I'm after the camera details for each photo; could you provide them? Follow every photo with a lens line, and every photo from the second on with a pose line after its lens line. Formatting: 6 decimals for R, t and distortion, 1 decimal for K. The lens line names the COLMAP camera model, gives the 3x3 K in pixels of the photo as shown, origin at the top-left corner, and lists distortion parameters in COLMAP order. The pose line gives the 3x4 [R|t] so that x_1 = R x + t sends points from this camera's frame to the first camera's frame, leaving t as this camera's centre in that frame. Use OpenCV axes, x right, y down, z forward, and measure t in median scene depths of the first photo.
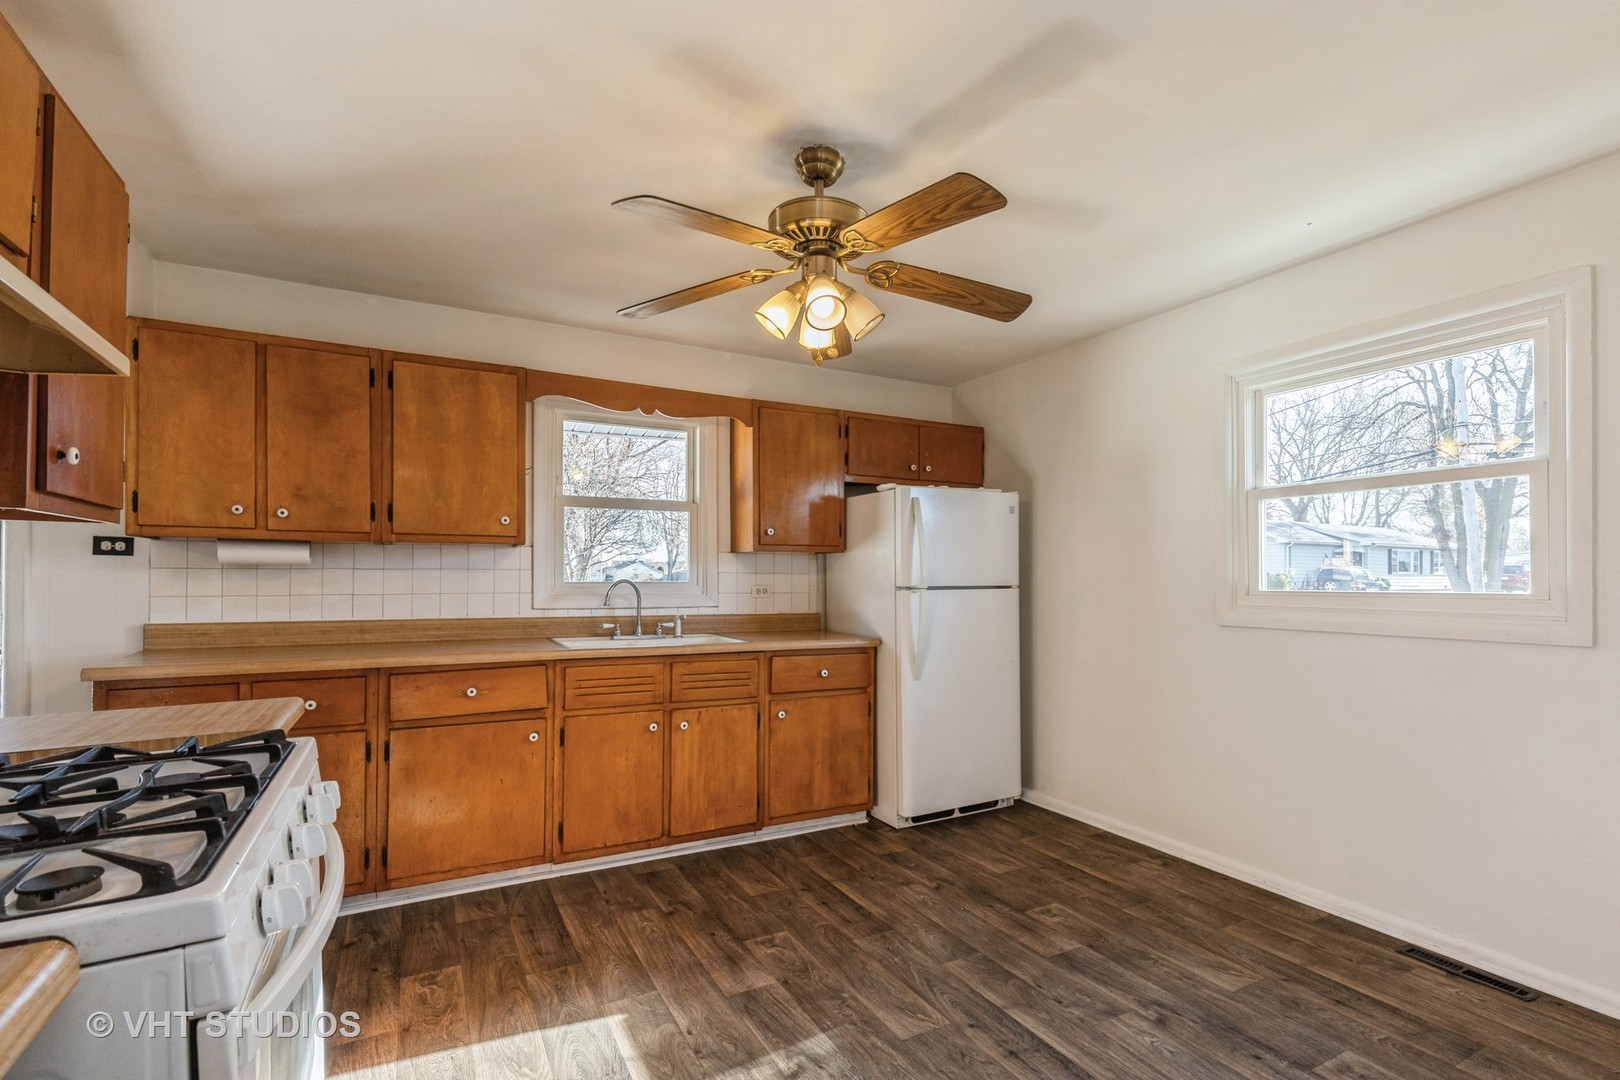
lens RADIAL K [[759.8, 0, 790.6], [0, 759.8, 580.1], [0, 0, 1]] dist [0.005793, -0.003751]
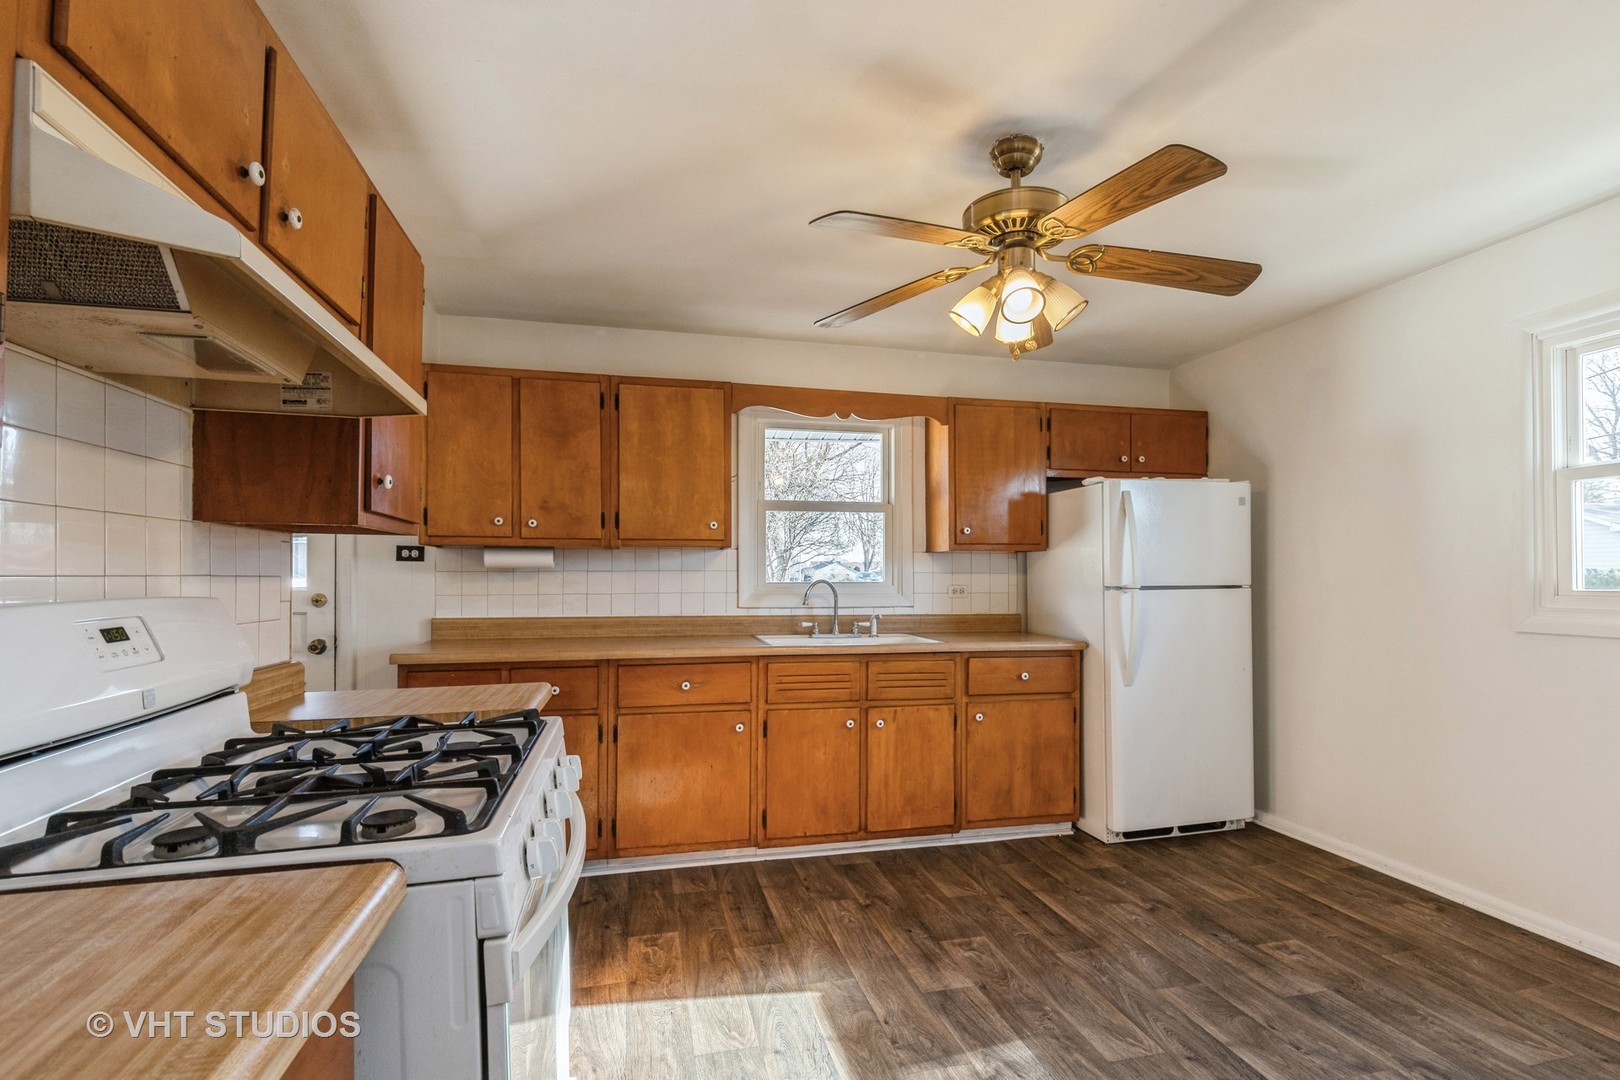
lens RADIAL K [[759.8, 0, 792.6], [0, 759.8, 580.6], [0, 0, 1]] dist [0.005793, -0.003751]
pose [[0.967893, -0.003407, -0.251338, 0.002988], [0.003504, 0.999994, -0.000061, 0.000282], [0.251336, -0.000821, 0.967899, -0.014956]]
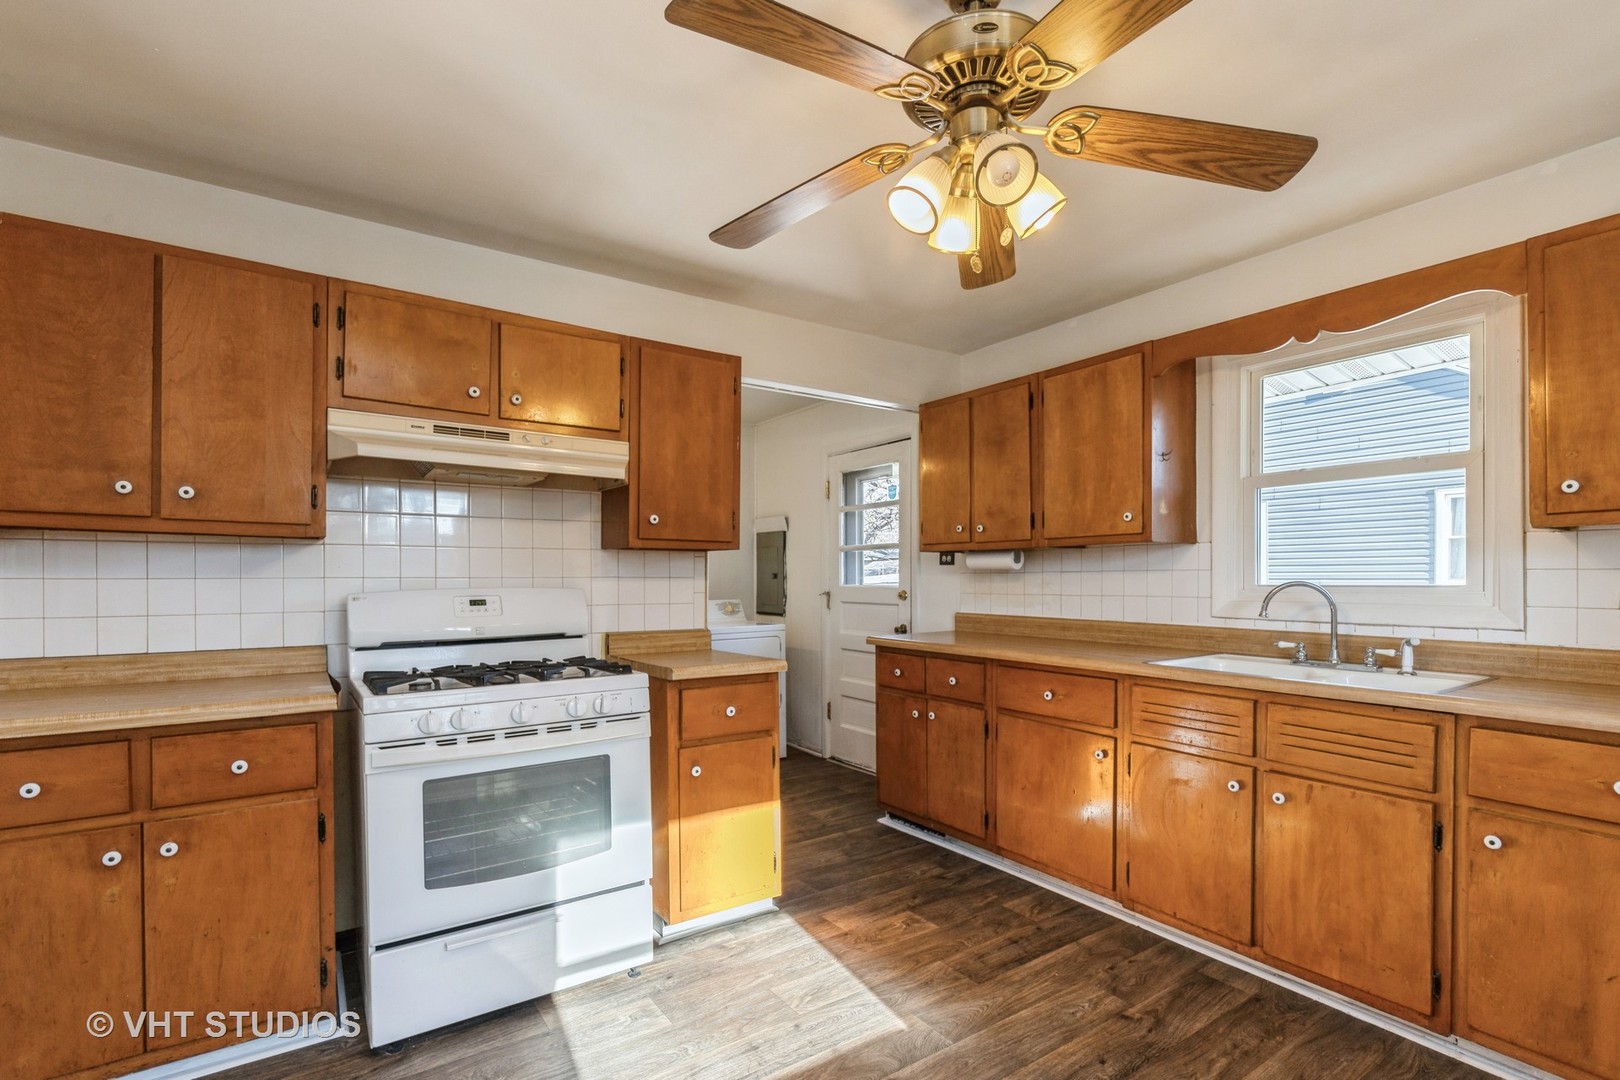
lens RADIAL K [[759.8, 0, 840.0], [0, 759.8, 591.9], [0, 0, 1]] dist [0.005793, -0.003751]
pose [[0.132276, 0.013804, -0.991117, 0.536625], [-0.001586, 0.999905, 0.013715, -0.000155], [0.991212, -0.000242, 0.132285, 0.590711]]
